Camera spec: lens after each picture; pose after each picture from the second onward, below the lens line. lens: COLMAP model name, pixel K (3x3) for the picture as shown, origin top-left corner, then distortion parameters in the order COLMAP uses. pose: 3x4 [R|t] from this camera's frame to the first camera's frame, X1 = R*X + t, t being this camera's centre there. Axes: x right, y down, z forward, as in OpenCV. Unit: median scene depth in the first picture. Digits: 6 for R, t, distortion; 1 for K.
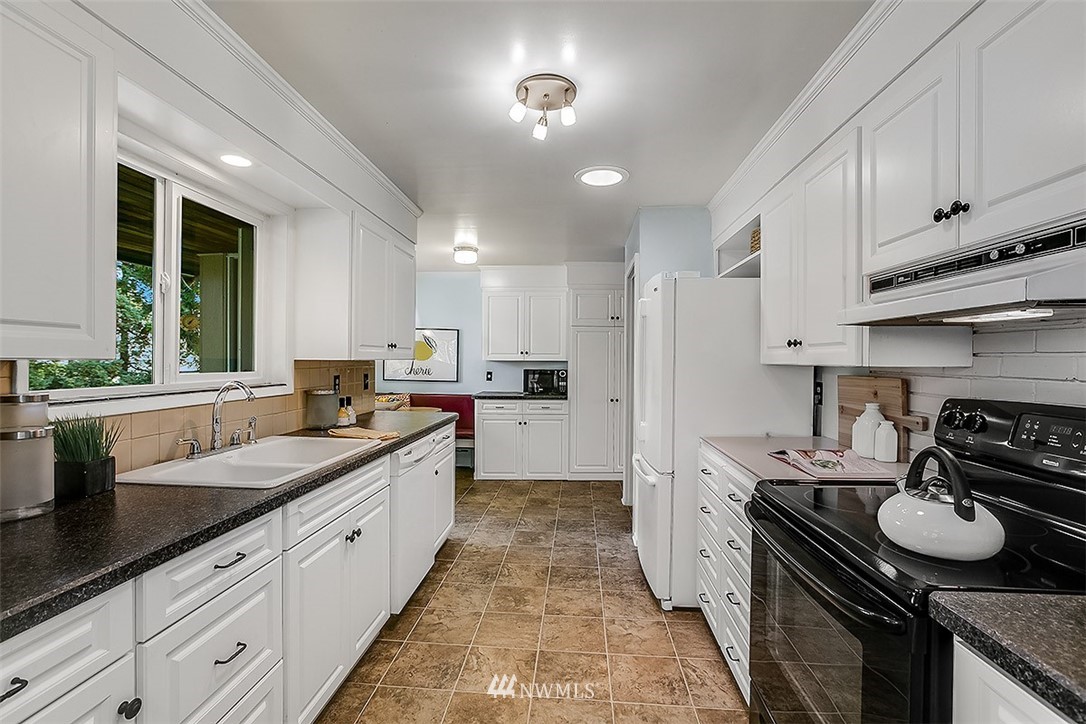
lens RADIAL K [[510.5, 0, 535.0], [0, 510.5, 365.6], [0, 0, 1]] dist [-0.015194, 0.007309]
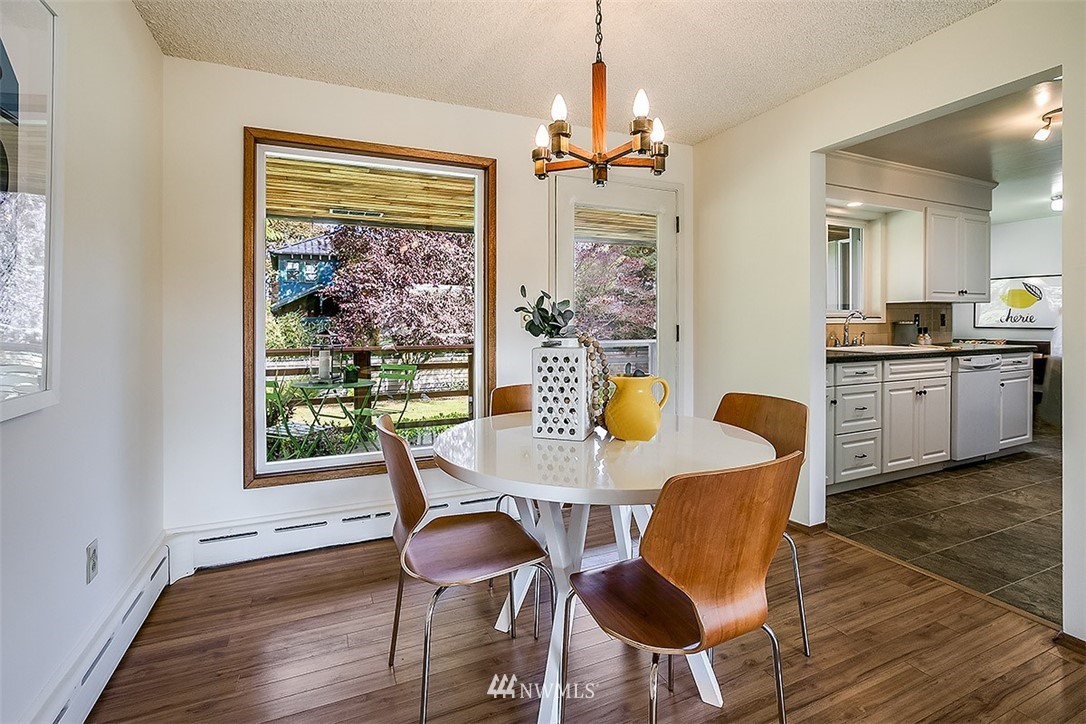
lens RADIAL K [[503.0, 0, 533.5], [0, 503.0, 323.8], [0, 0, 1]] dist [-0.023357, 0.002879]
pose [[0.494982, -0.003136, -0.868897, 0.238309], [0.000106, 0.999994, -0.003548, 0.039657], [0.868903, 0.001664, 0.494980, -0.520341]]
